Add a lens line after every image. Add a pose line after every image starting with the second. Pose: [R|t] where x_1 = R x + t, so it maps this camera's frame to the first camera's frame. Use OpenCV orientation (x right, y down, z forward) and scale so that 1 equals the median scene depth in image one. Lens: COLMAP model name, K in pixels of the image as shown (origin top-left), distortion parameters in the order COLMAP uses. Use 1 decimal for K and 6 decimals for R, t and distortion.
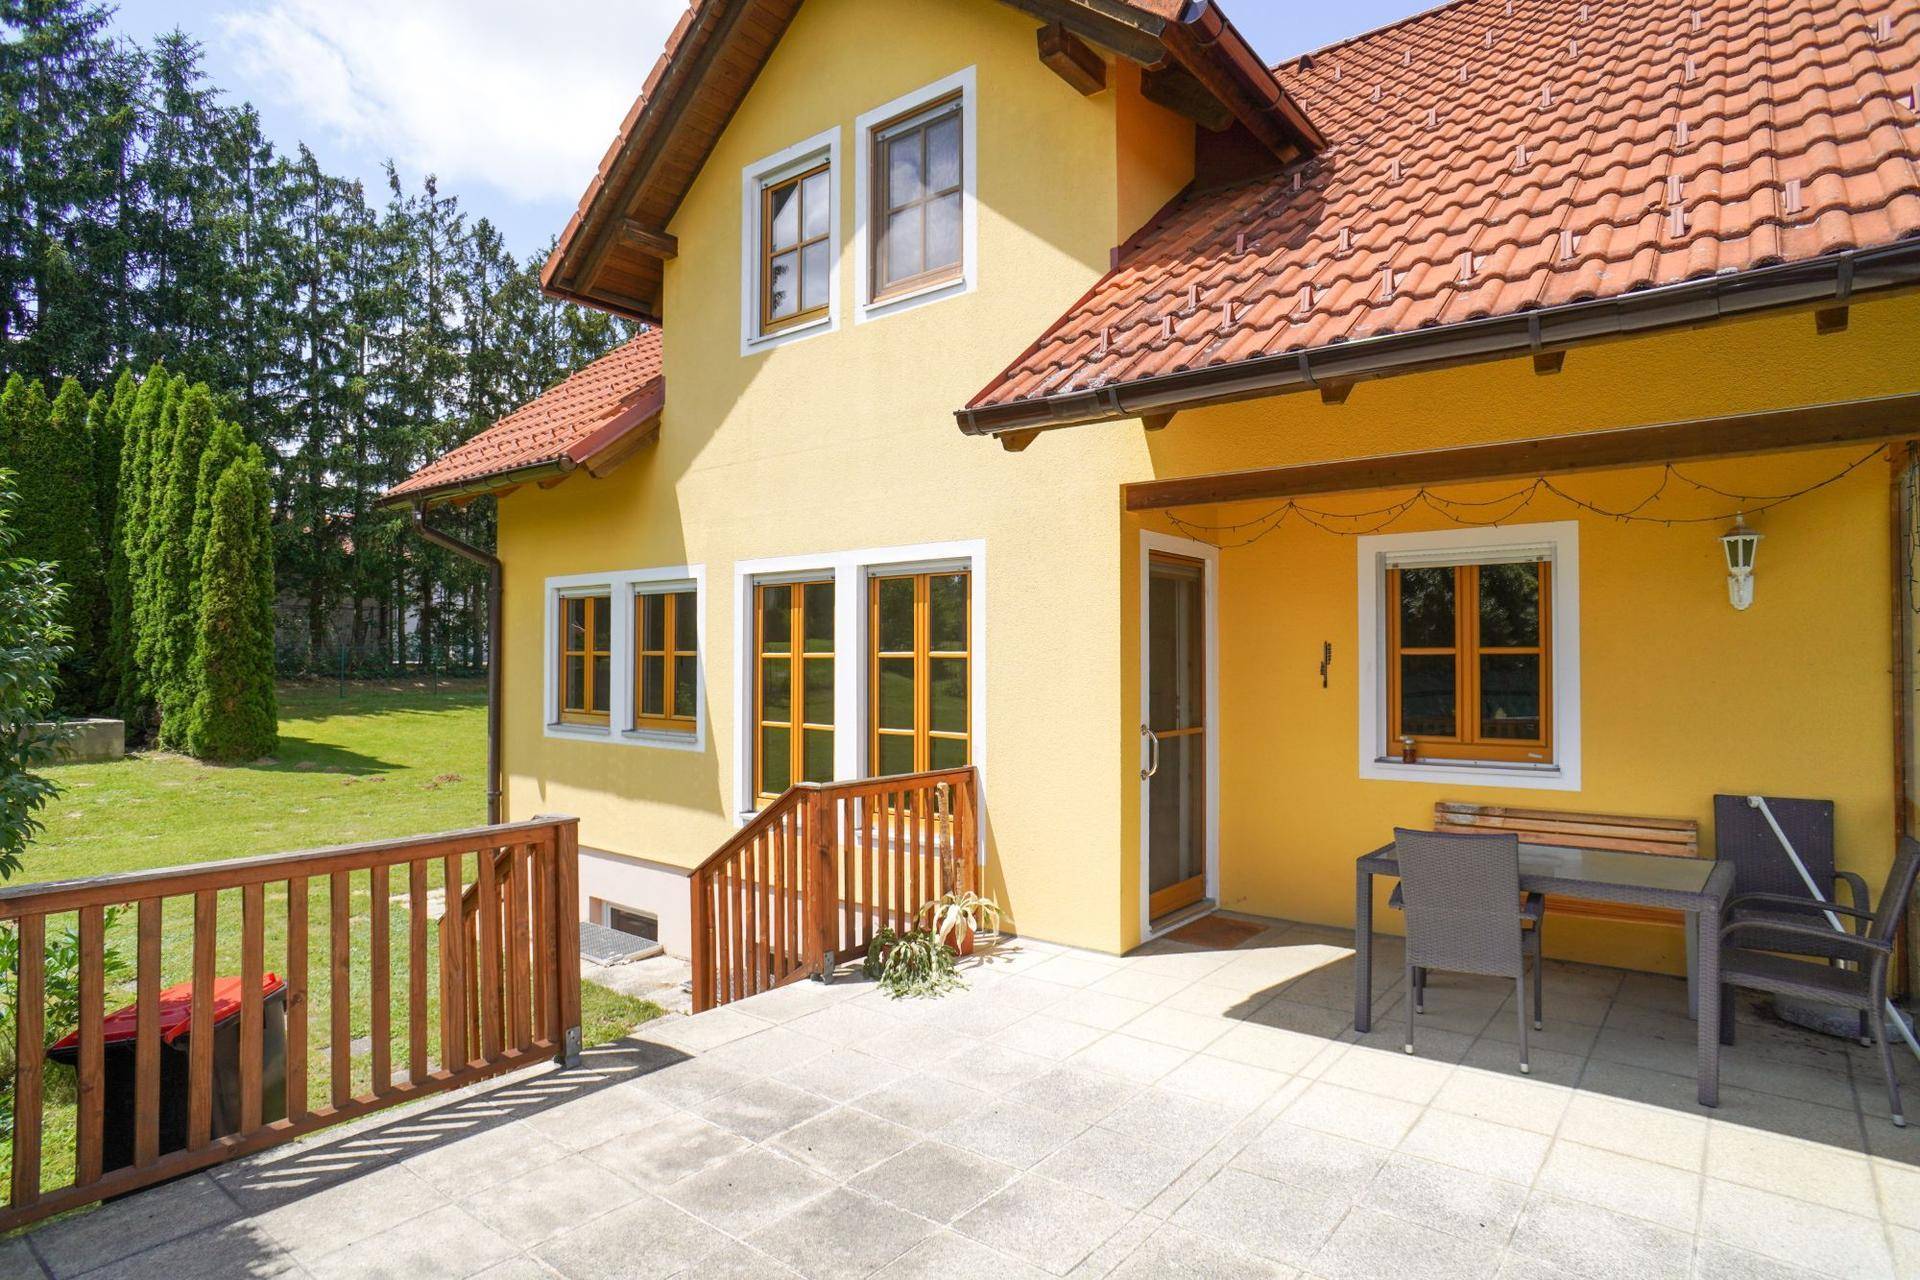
lens RADIAL K [[1010.7, 0, 969.6], [0, 1010.7, 638.5], [0, 0, 1]] dist [-0.052135, 0.014502]
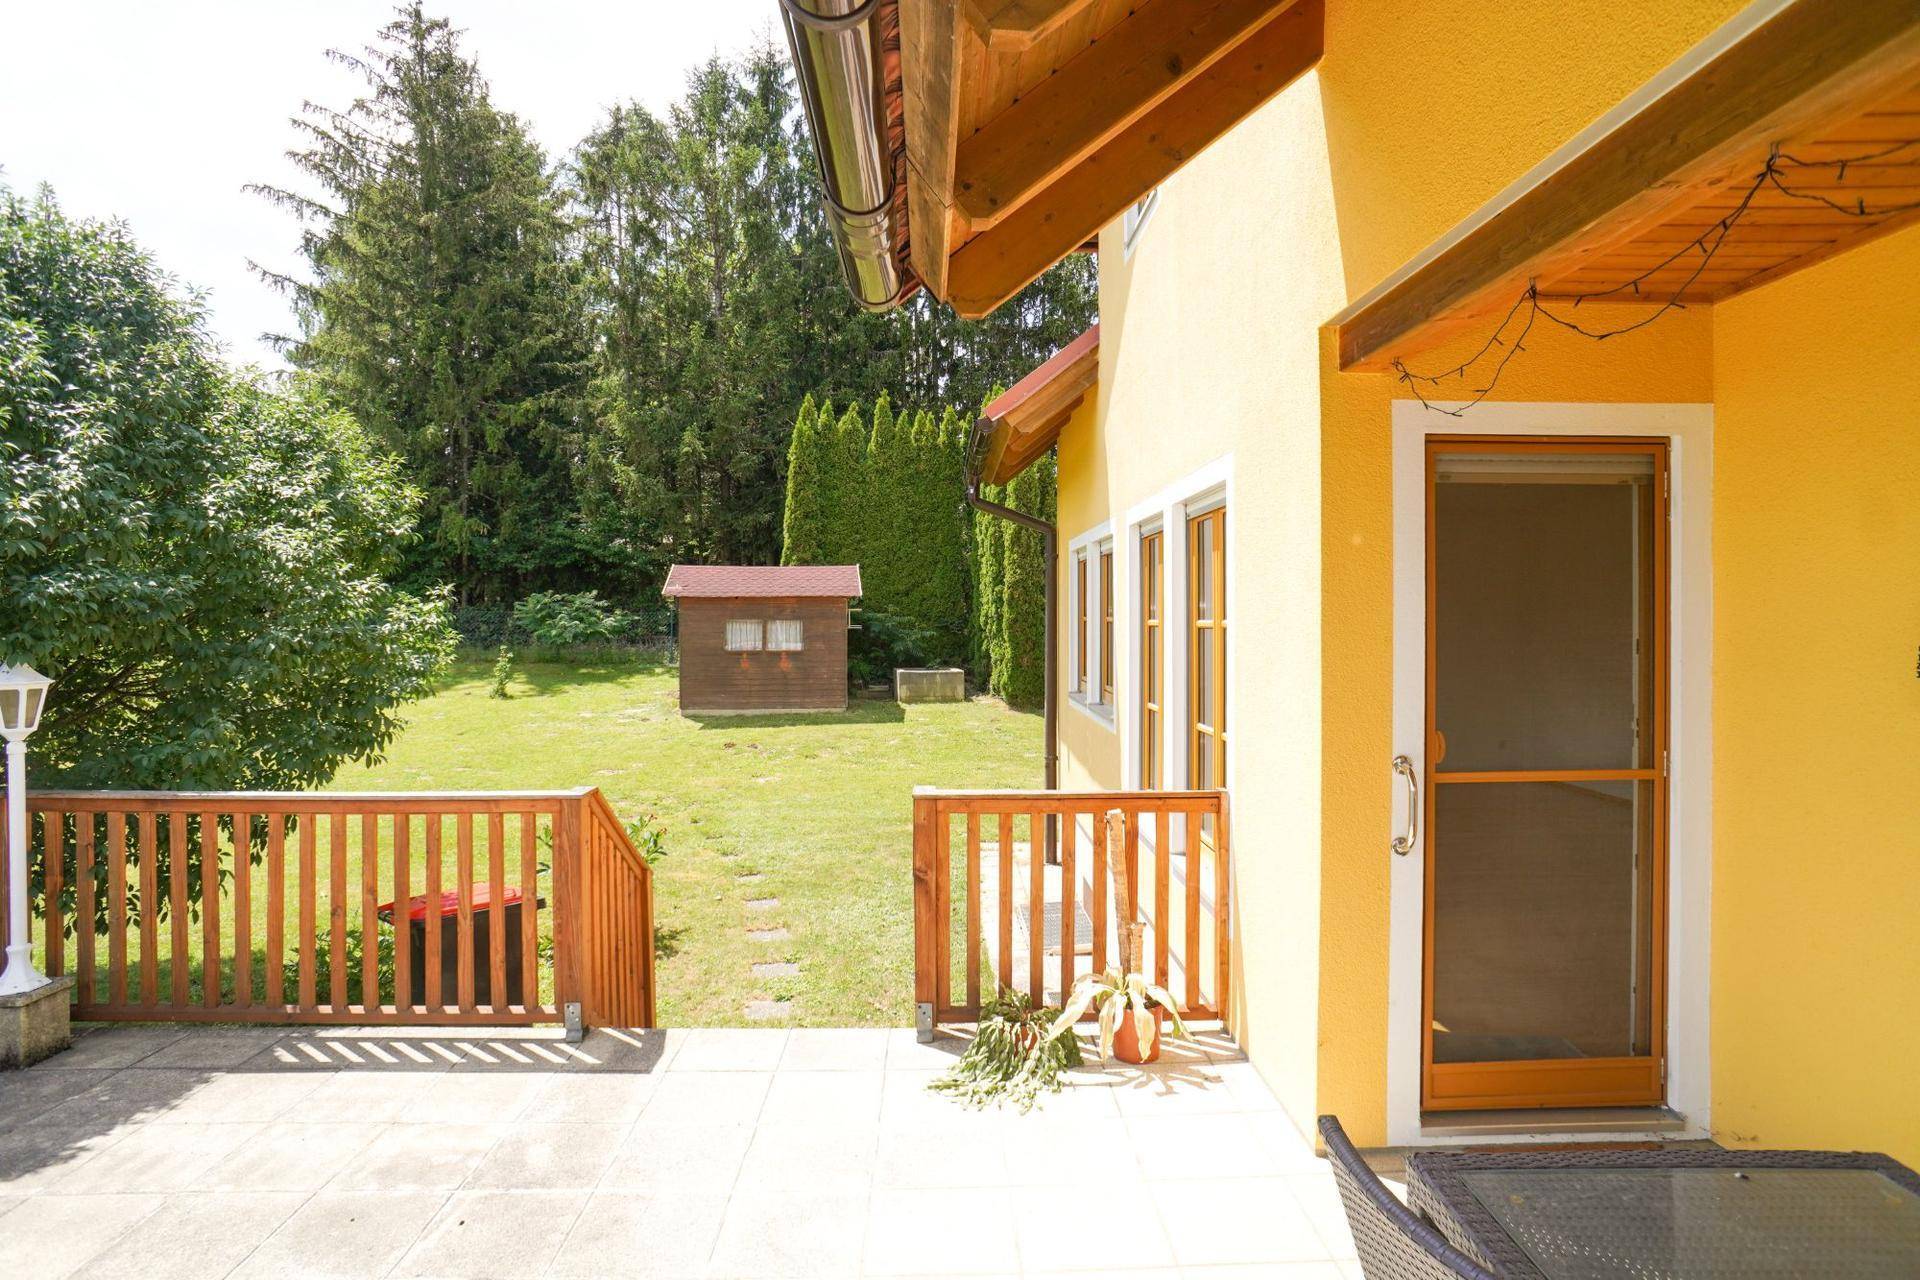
lens RADIAL K [[1010.7, 0, 954.0], [0, 1010.7, 624.3], [0, 0, 1]] dist [-0.052135, 0.014502]
pose [[0.642718, 0.002967, -0.766097, 0.556819], [0.016457, 0.999708, 0.017678, 0.000584], [0.765926, -0.023970, 0.642481, 0.601293]]
